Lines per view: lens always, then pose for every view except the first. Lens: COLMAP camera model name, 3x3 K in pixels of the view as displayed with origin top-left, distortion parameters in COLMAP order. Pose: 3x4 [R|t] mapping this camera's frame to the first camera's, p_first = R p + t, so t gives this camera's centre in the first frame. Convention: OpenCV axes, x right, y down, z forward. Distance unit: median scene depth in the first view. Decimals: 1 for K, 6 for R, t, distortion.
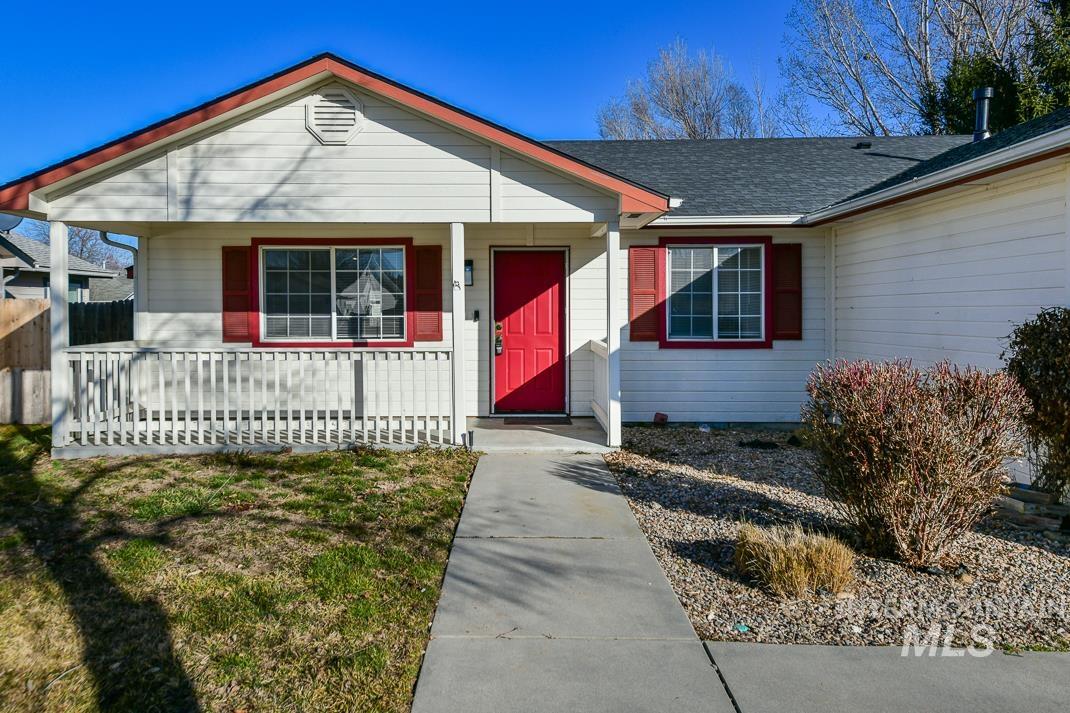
lens RADIAL K [[710.0, 0, 496.5], [0, 710.0, 306.7], [0, 0, 1]] dist [0.059444, -0.005778]
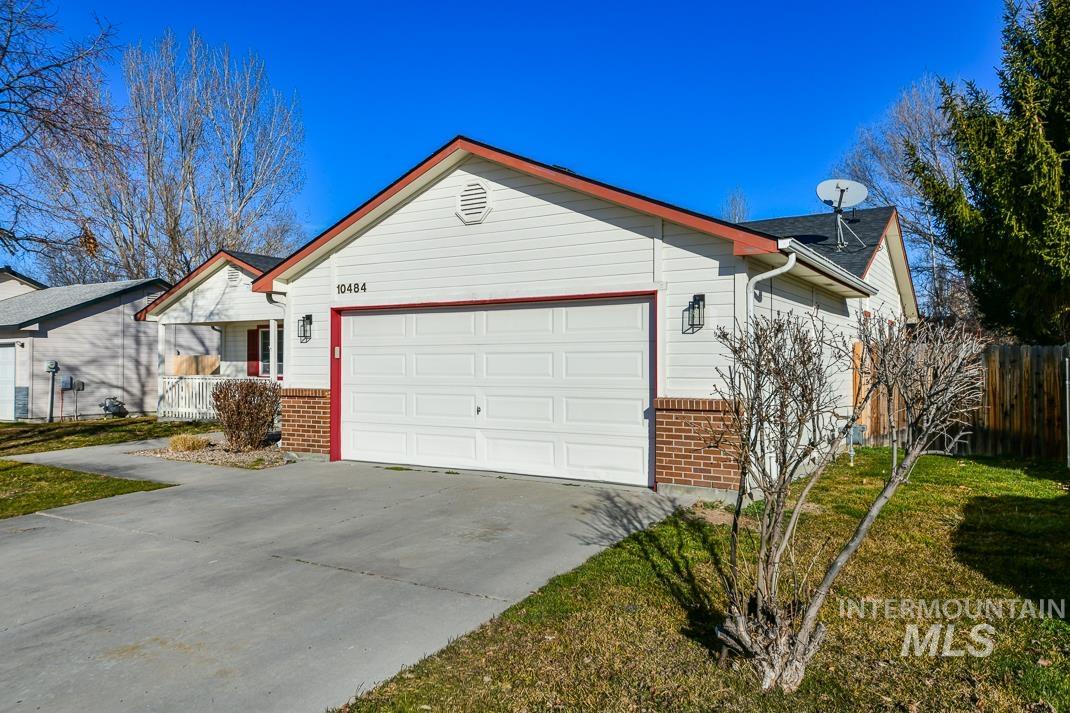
lens RADIAL K [[757.6, 0, 532.5], [0, 757.6, 356.7], [0, 0, 1]] dist [0.025769, 0.001070]
pose [[0.860586, -0.003898, -0.509290, 1.436306], [0.002504, 0.999991, -0.003424, 0.003837], [0.509299, 0.001671, 0.860588, -0.460374]]
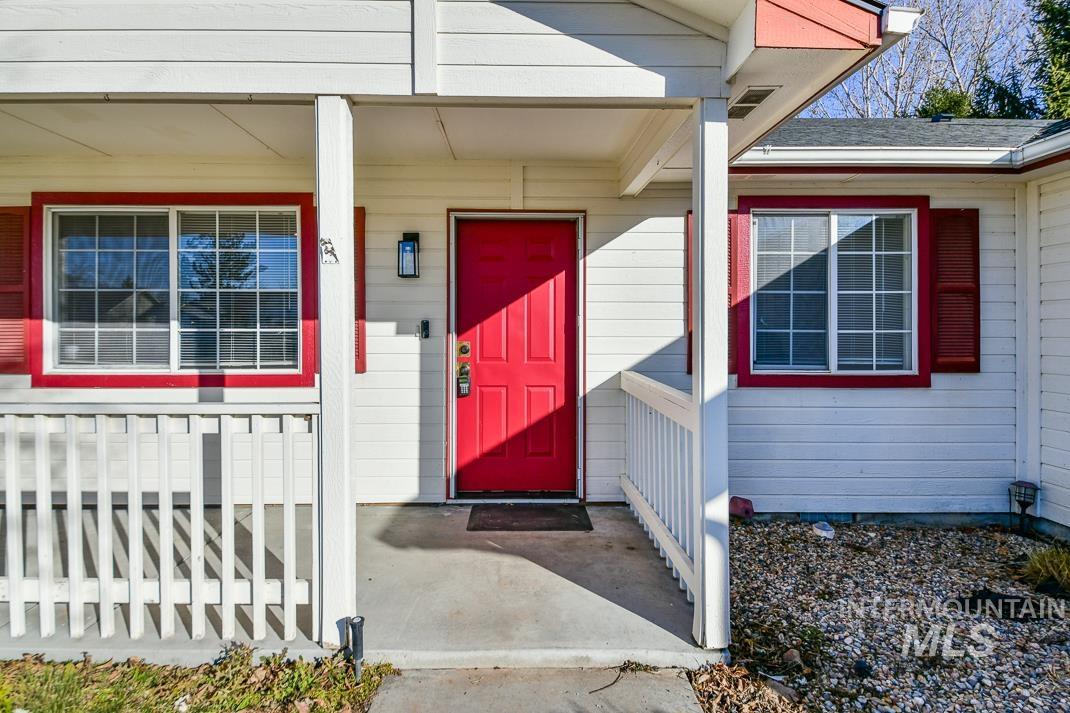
lens RADIAL K [[584.0, 0, 511.3], [0, 584.0, 330.2], [0, 0, 1]] dist [0.020339, -0.012033]
pose [[0.999723, 0.004182, 0.023151, 0.031945], [-0.004316, 0.999974, 0.005751, 0.010470], [-0.023126, -0.005850, 0.999715, 0.525340]]
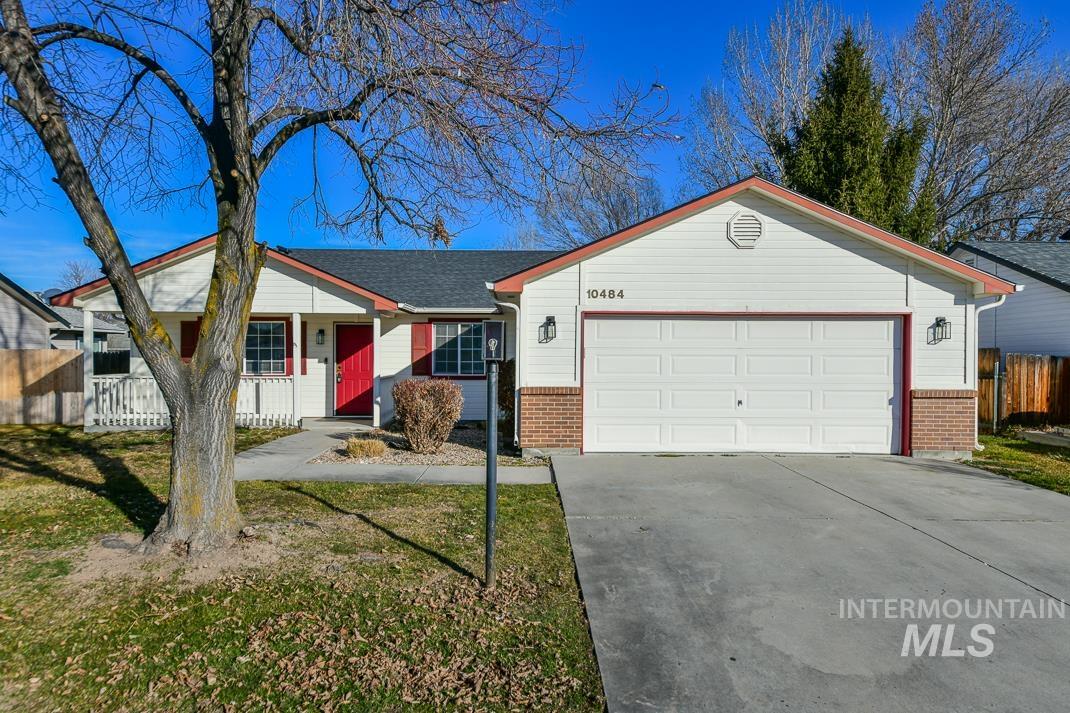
lens RADIAL K [[691.5, 0, 535.6], [0, 691.5, 375.2], [0, 0, 1]] dist [0.037582, -0.004840]
pose [[0.999600, 0.006684, 0.027466, 0.451105], [-0.007367, 0.999664, 0.024860, 0.001637], [-0.027291, -0.025052, 0.999314, -0.753301]]
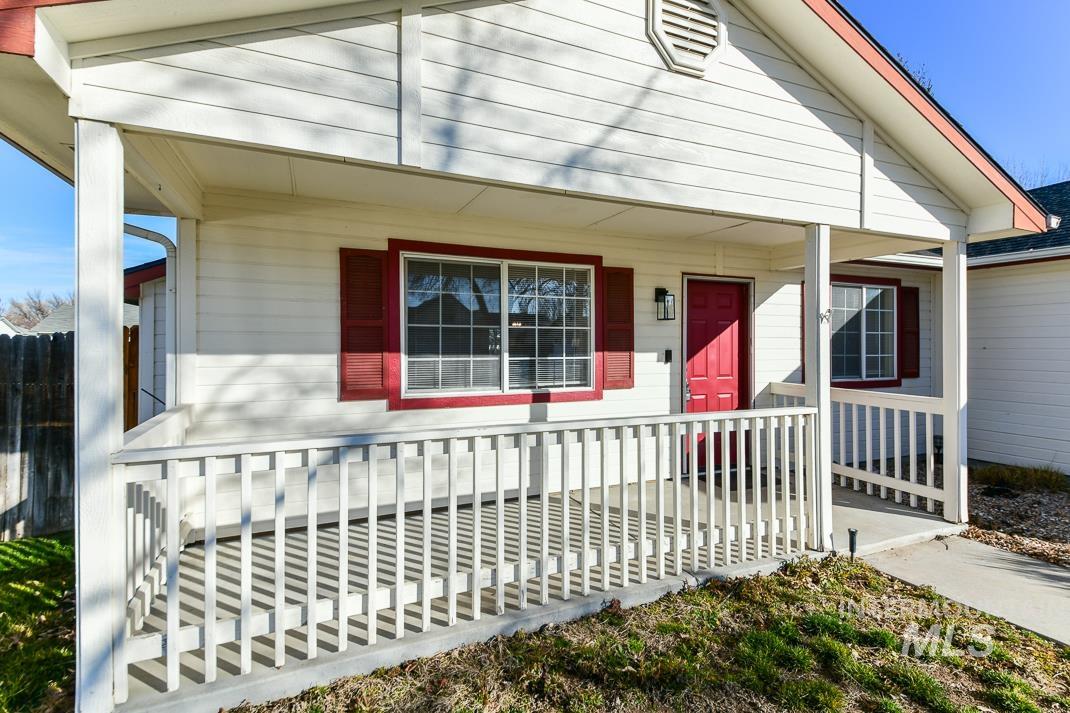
lens RADIAL K [[519.2, 0, 539.0], [0, 519.2, 351.0], [0, 0, 1]] dist [0.042151, -0.000165]
pose [[0.907632, -0.001169, 0.419764, -0.419962], [-0.006947, 0.999817, 0.017807, -0.003330], [-0.419708, -0.019078, 0.907458, 0.517369]]
